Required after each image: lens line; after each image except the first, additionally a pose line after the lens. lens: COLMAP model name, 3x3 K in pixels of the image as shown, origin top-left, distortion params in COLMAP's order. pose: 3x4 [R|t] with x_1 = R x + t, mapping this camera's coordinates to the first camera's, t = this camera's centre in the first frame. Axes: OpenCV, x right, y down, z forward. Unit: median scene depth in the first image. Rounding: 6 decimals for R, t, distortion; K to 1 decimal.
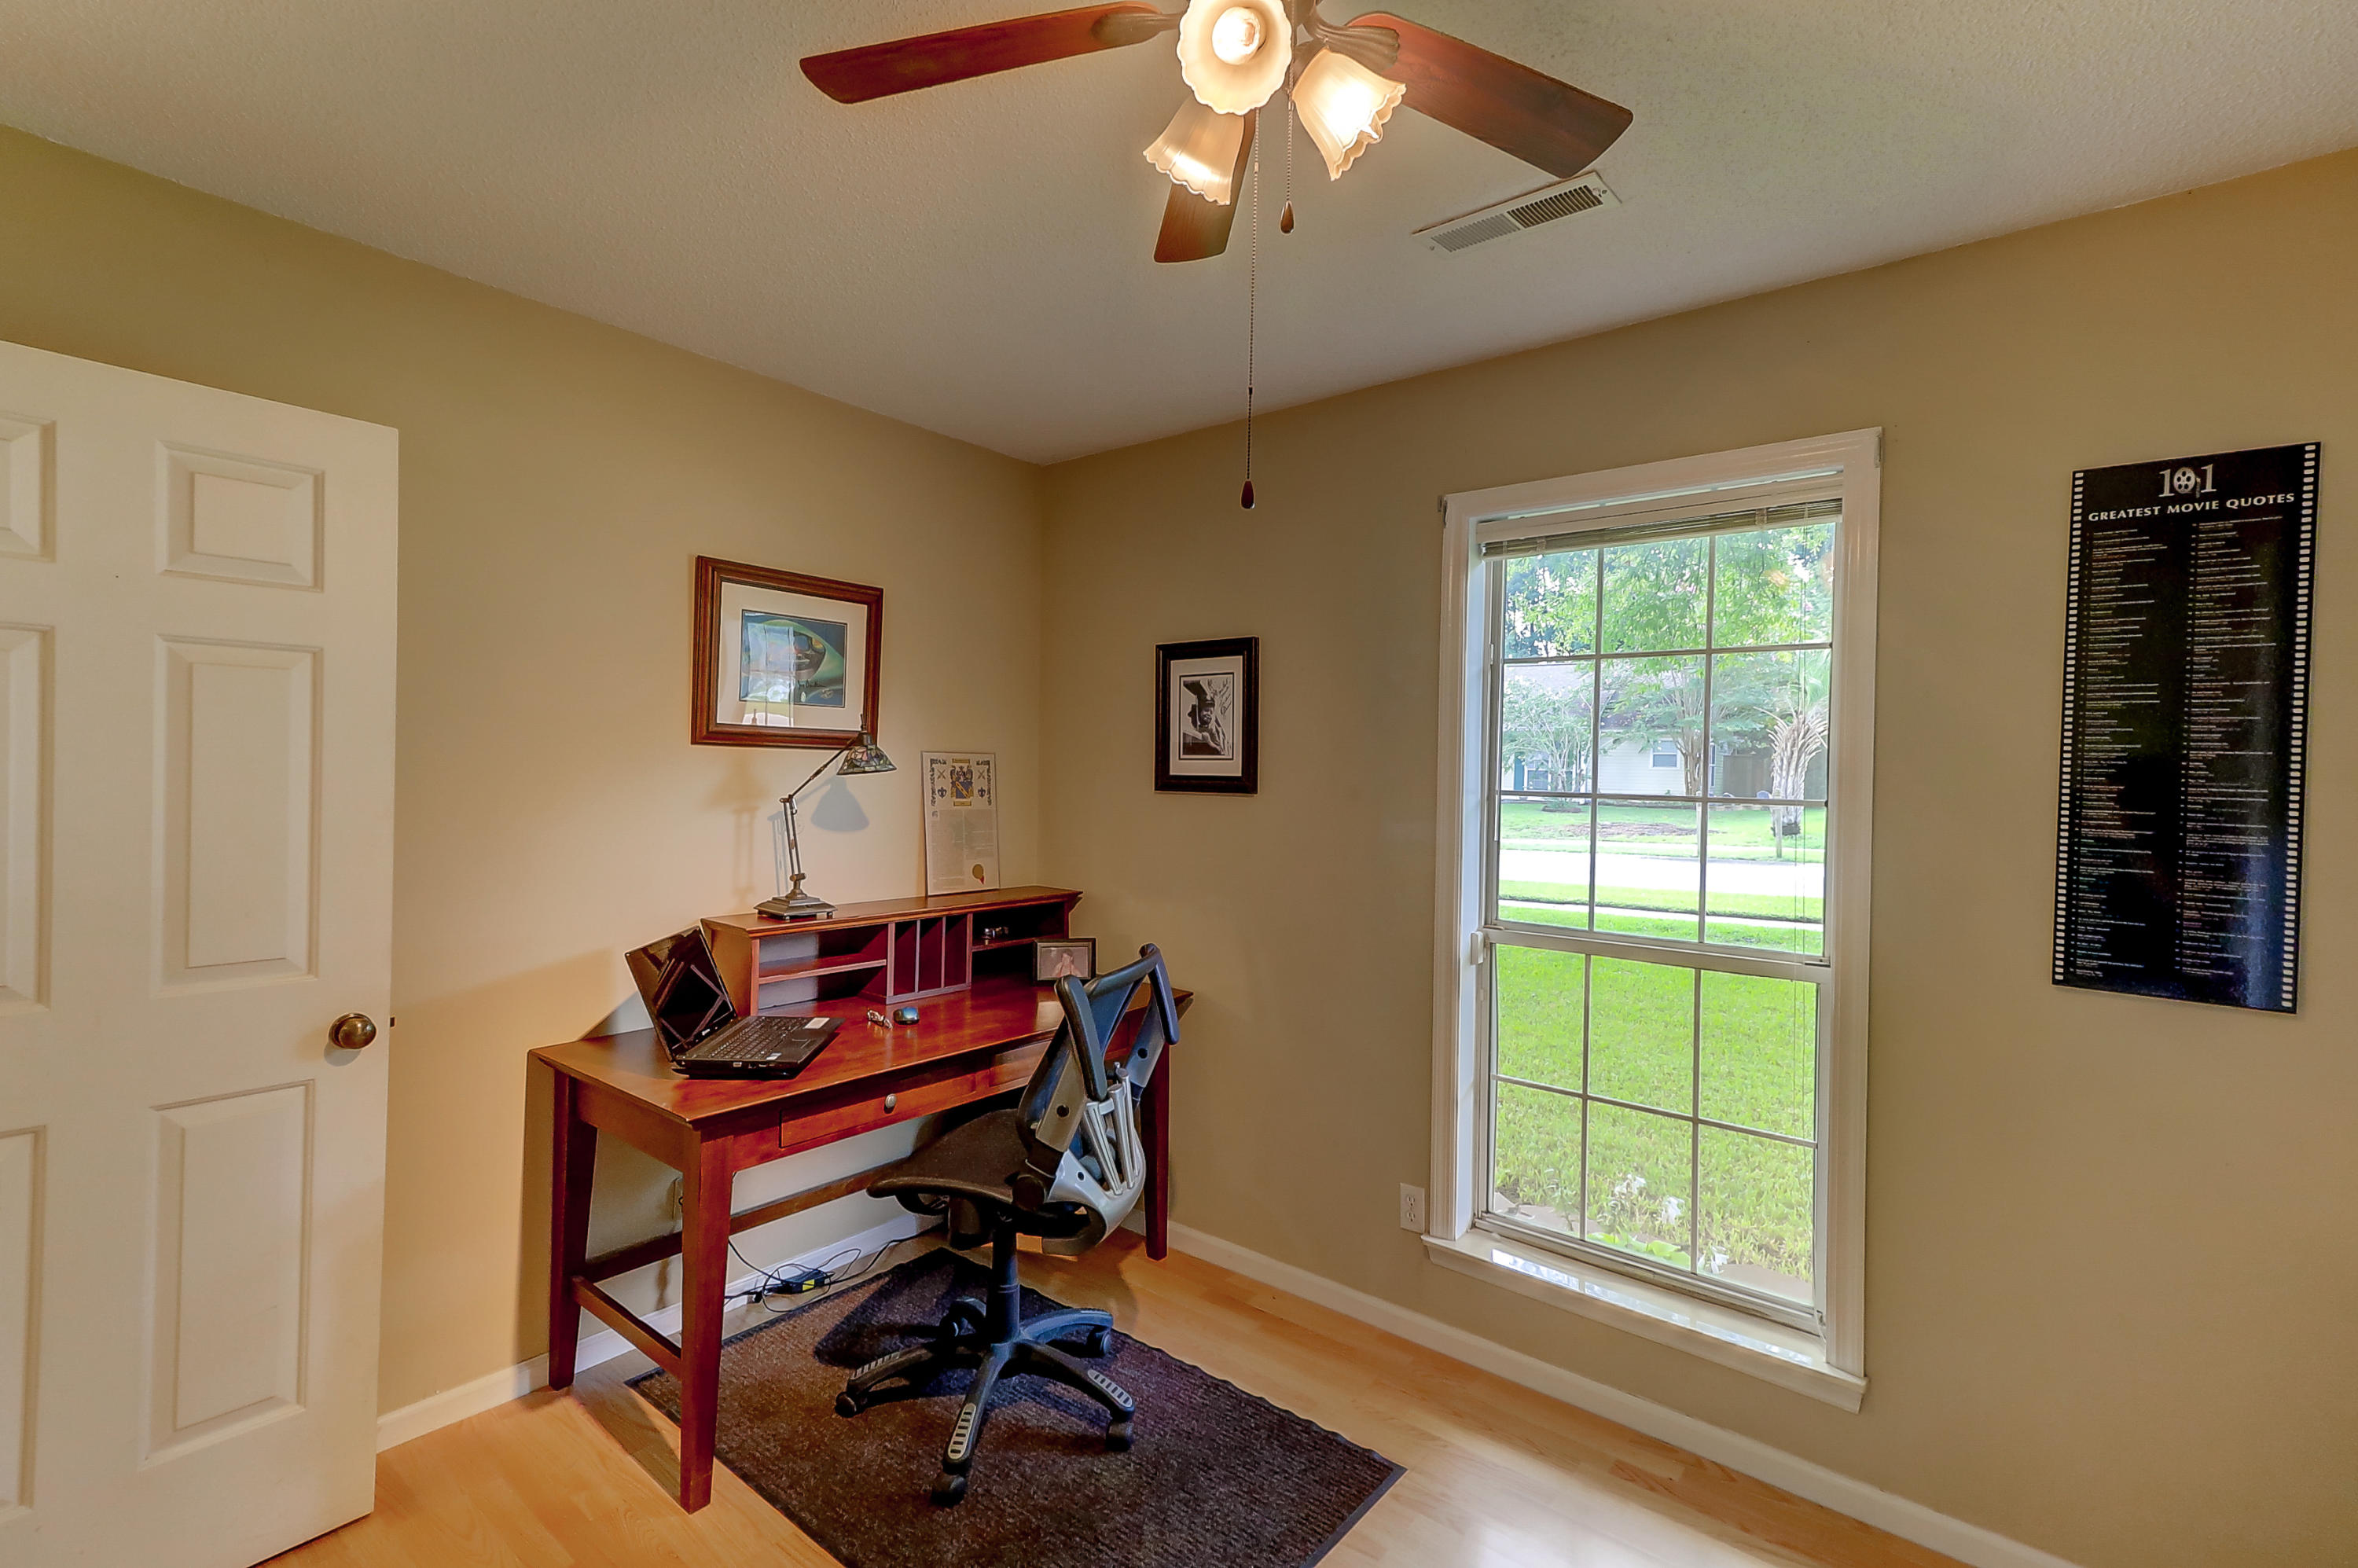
lens RADIAL K [[1070.7, 0, 1169.5], [0, 1070.7, 782.0], [0, 0, 1]] dist [0.018731, -0.000466]
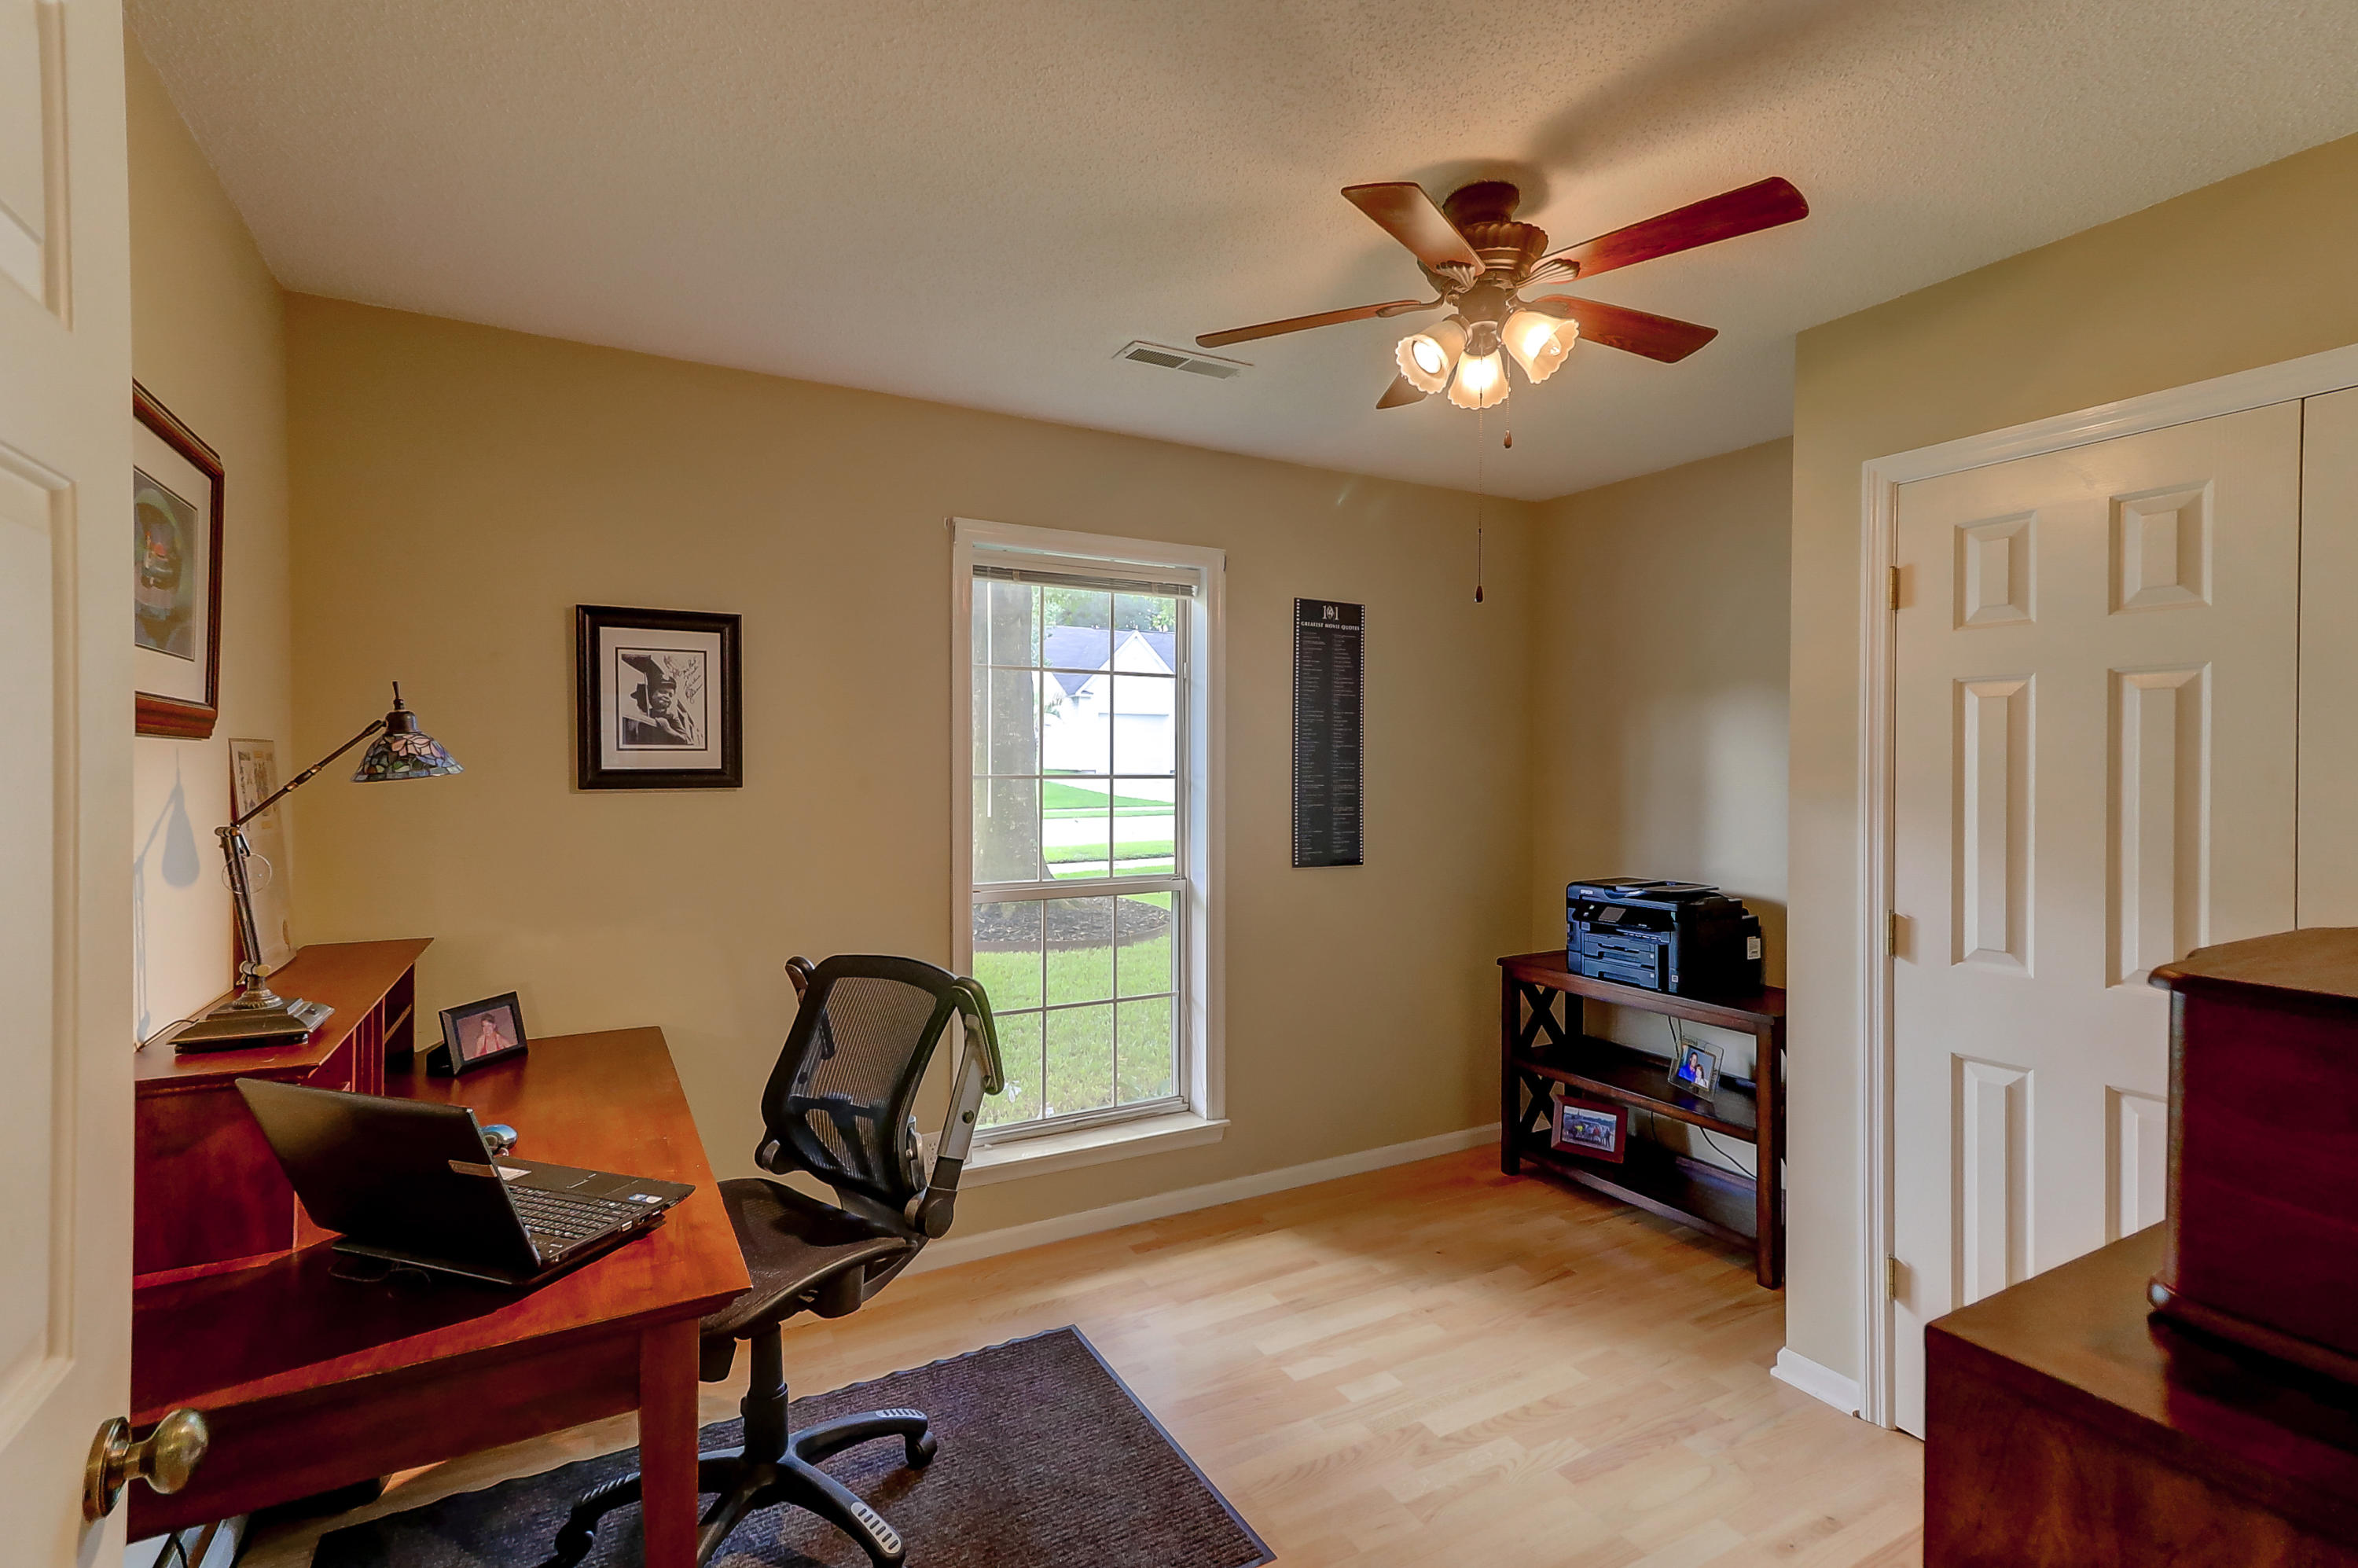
lens RADIAL K [[1070.7, 0, 1169.5], [0, 1070.7, 782.0], [0, 0, 1]] dist [0.018731, -0.000466]
pose [[0.368763, -0.034667, 0.928877, -0.744102], [0.017430, 0.999386, 0.030378, -0.017657], [-0.929360, 0.004988, 0.369141, 0.379365]]
